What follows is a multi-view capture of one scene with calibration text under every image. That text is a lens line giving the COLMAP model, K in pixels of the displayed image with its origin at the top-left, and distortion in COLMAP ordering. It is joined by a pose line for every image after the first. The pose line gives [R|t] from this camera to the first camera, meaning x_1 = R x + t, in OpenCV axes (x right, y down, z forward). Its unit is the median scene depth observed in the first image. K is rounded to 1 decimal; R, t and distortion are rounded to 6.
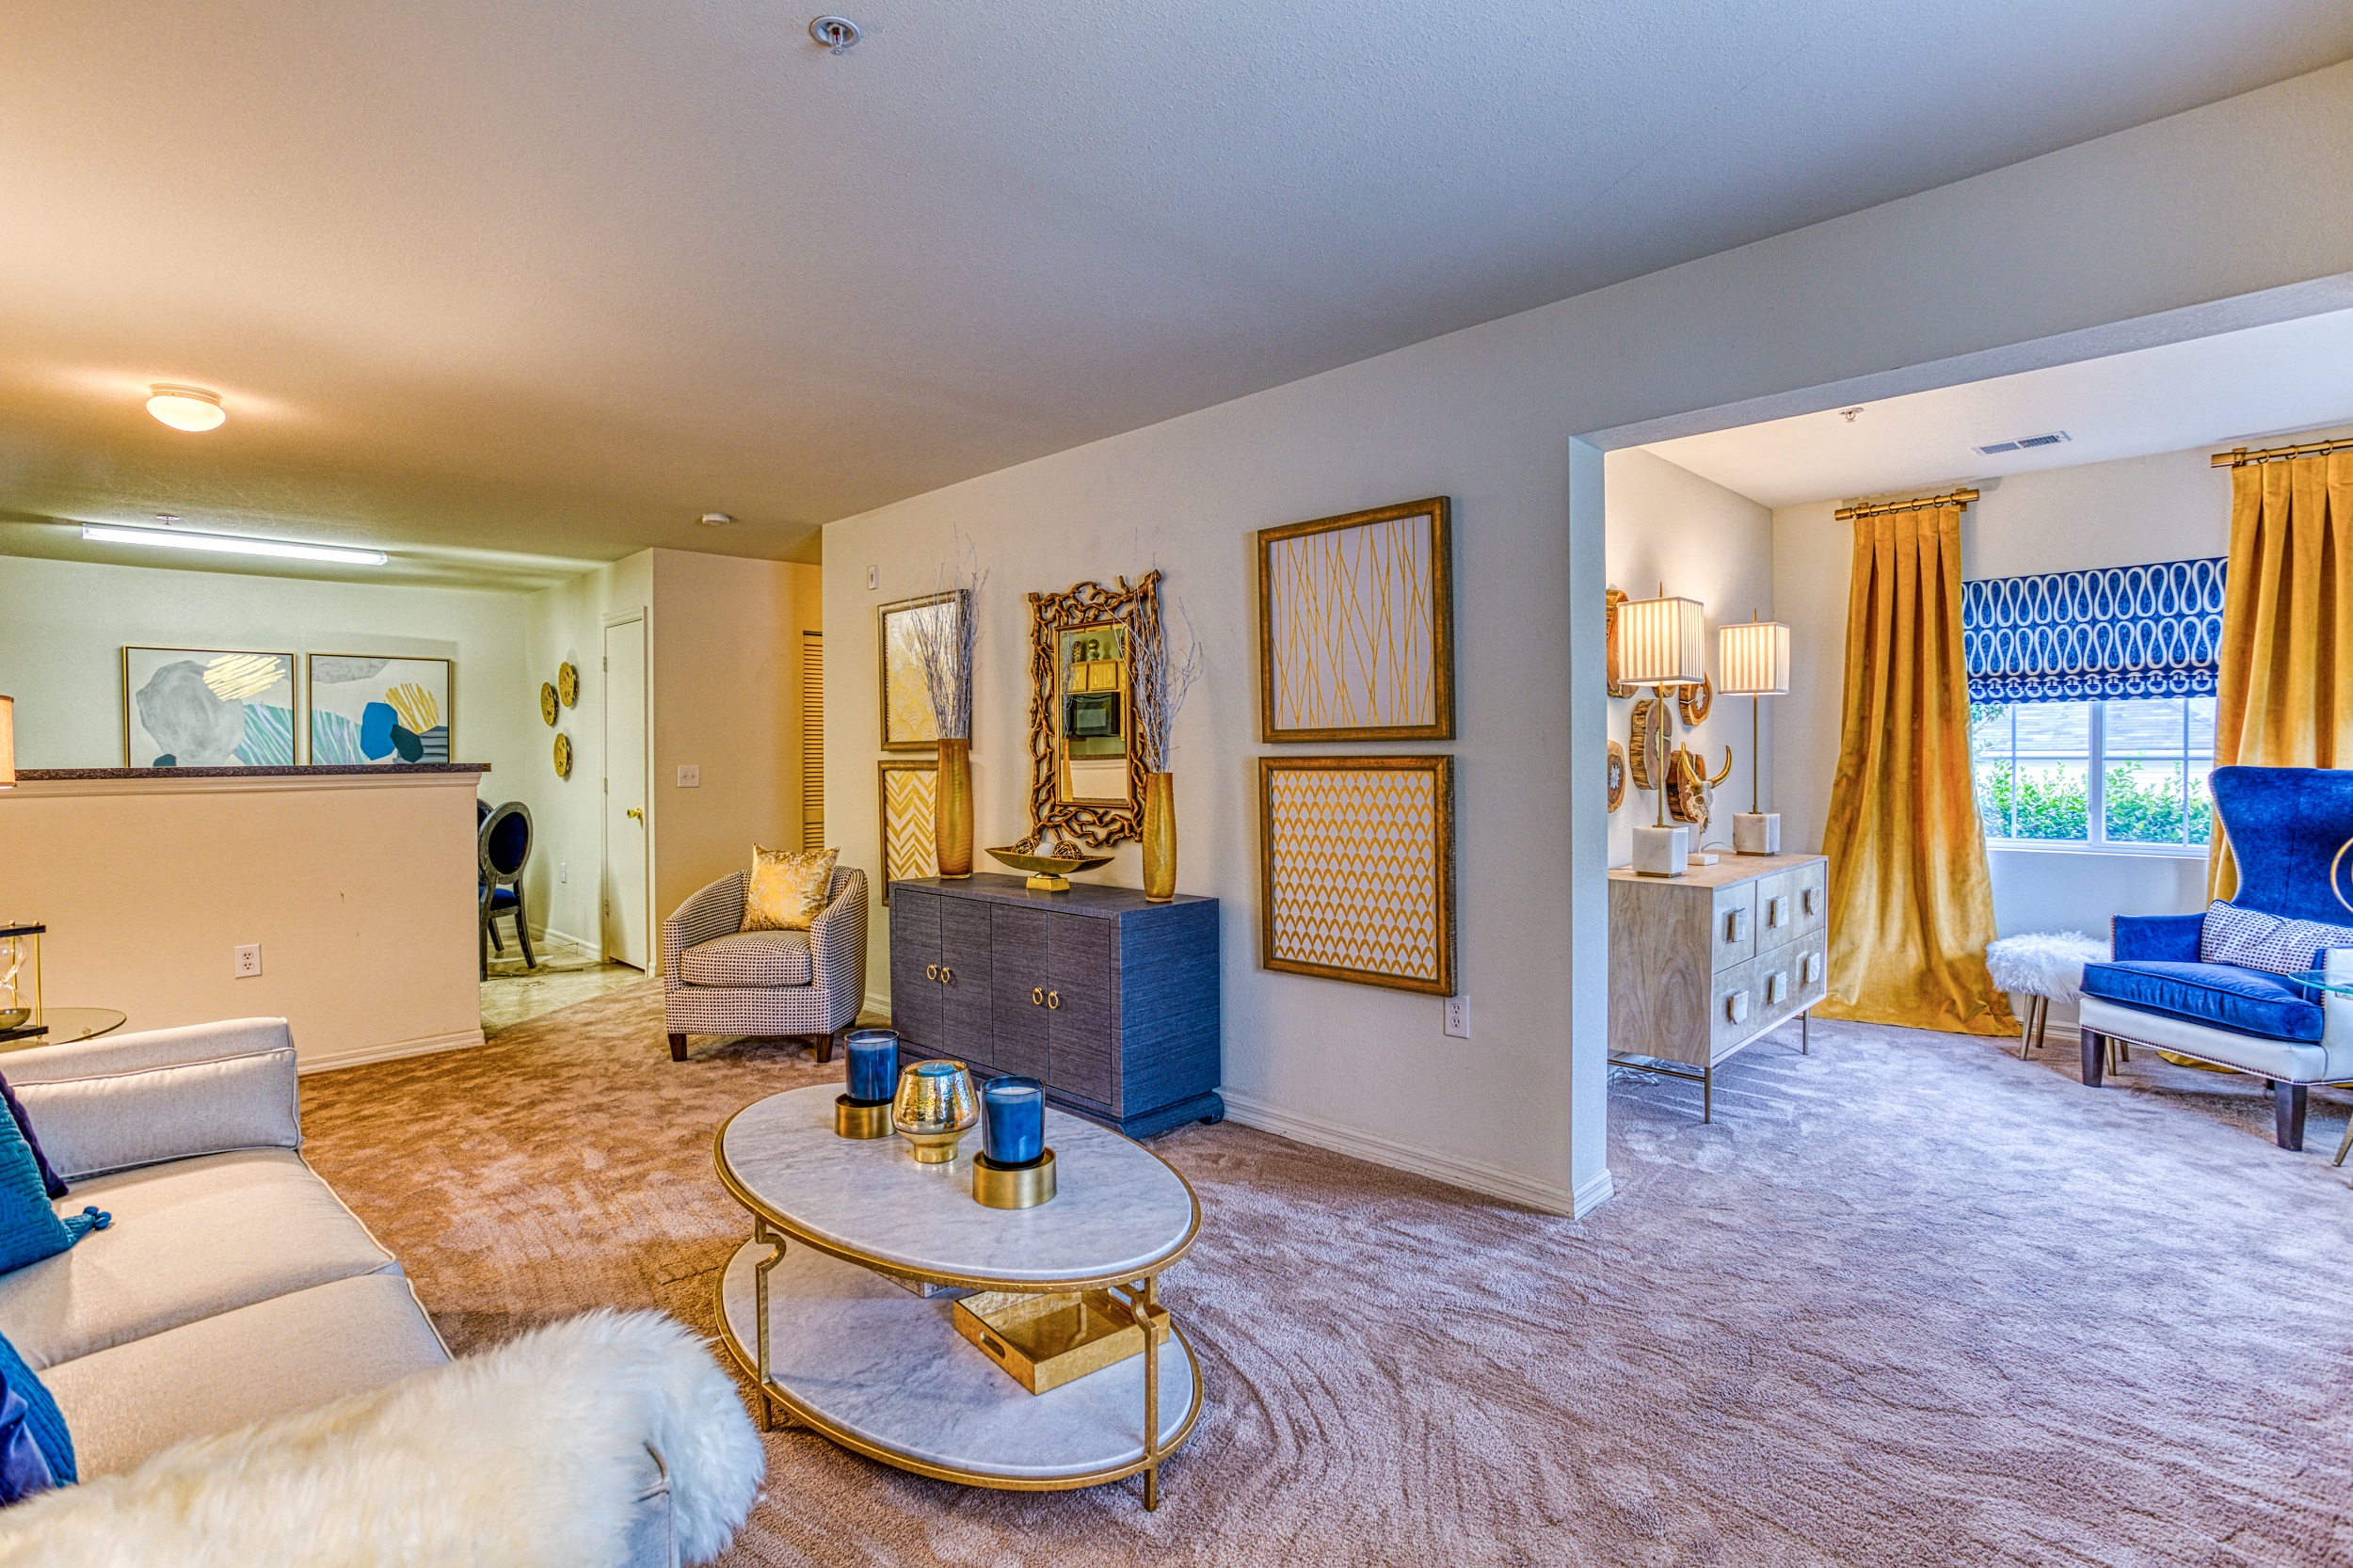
lens RADIAL K [[1105.1, 0, 1177.5], [0, 1105.1, 767.3], [0, 0, 1]] dist [-0.050122, 0.026556]
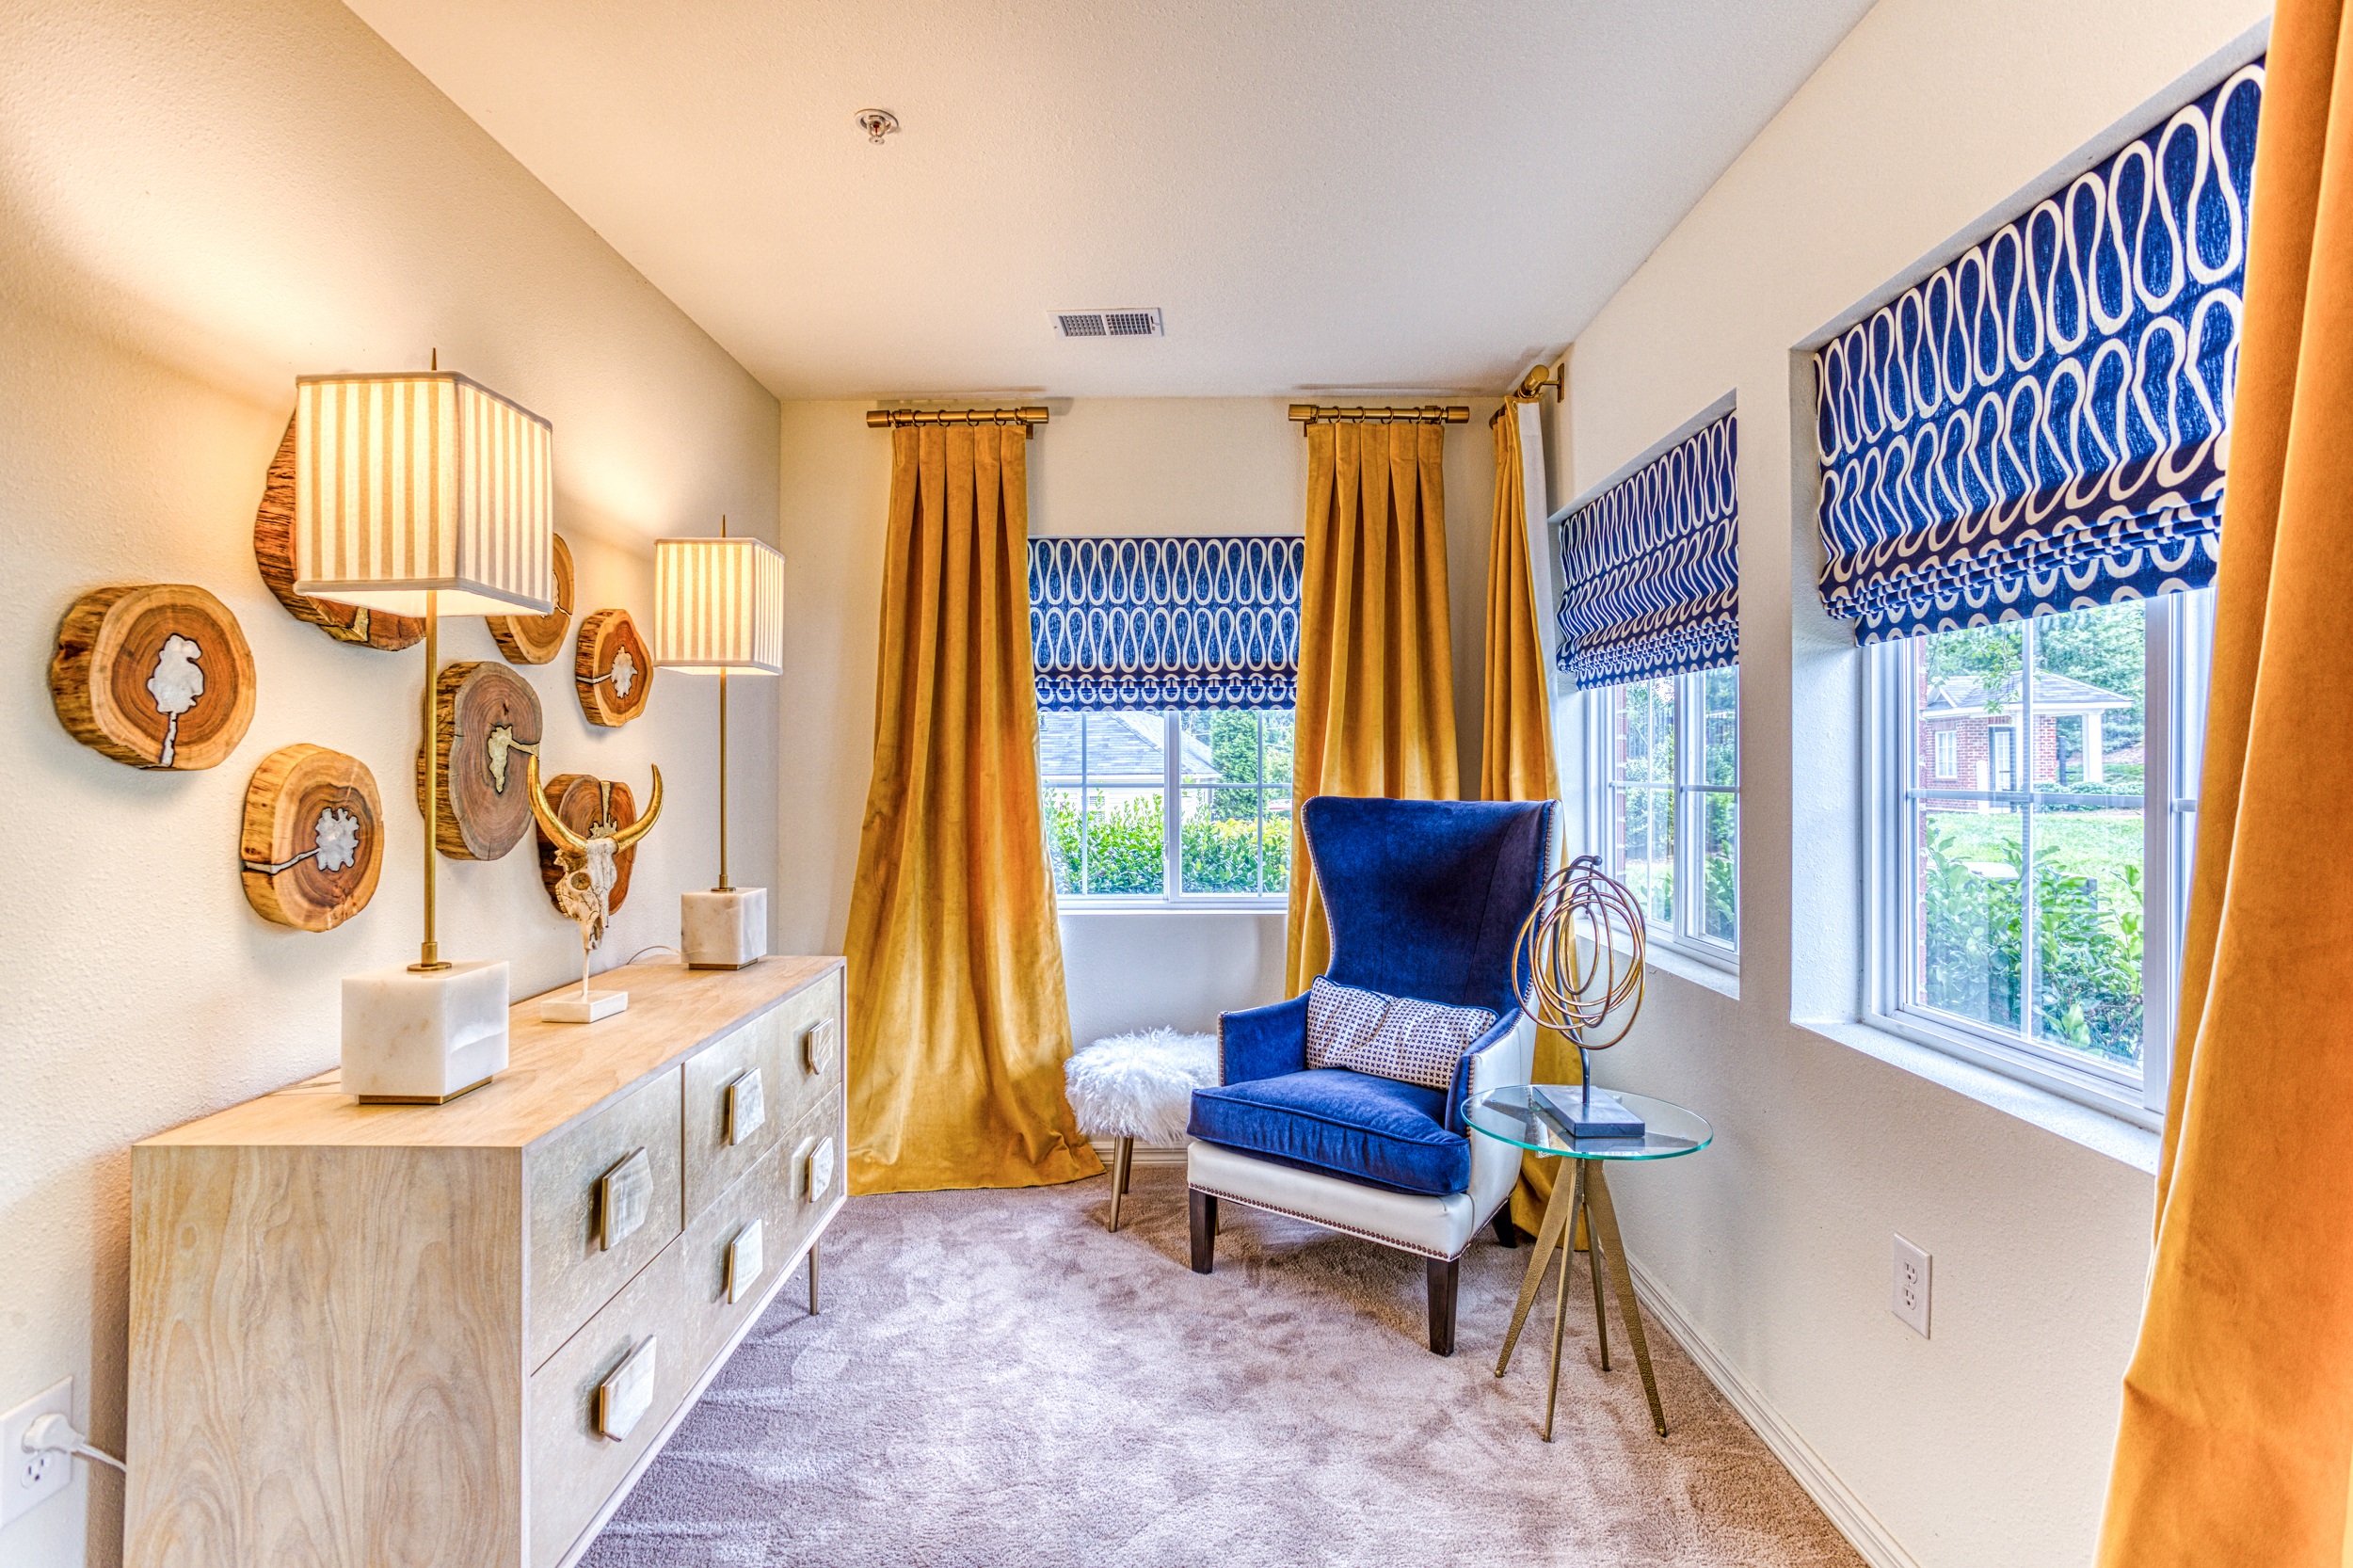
lens RADIAL K [[1105.1, 0, 1177.5], [0, 1105.1, 767.3], [0, 0, 1]] dist [-0.050122, 0.026556]
pose [[0.701132, 0.007495, 0.712992, 0.300186], [0.007194, 0.999820, -0.017584, -0.007747], [-0.712995, 0.017458, 0.700951, 0.457389]]
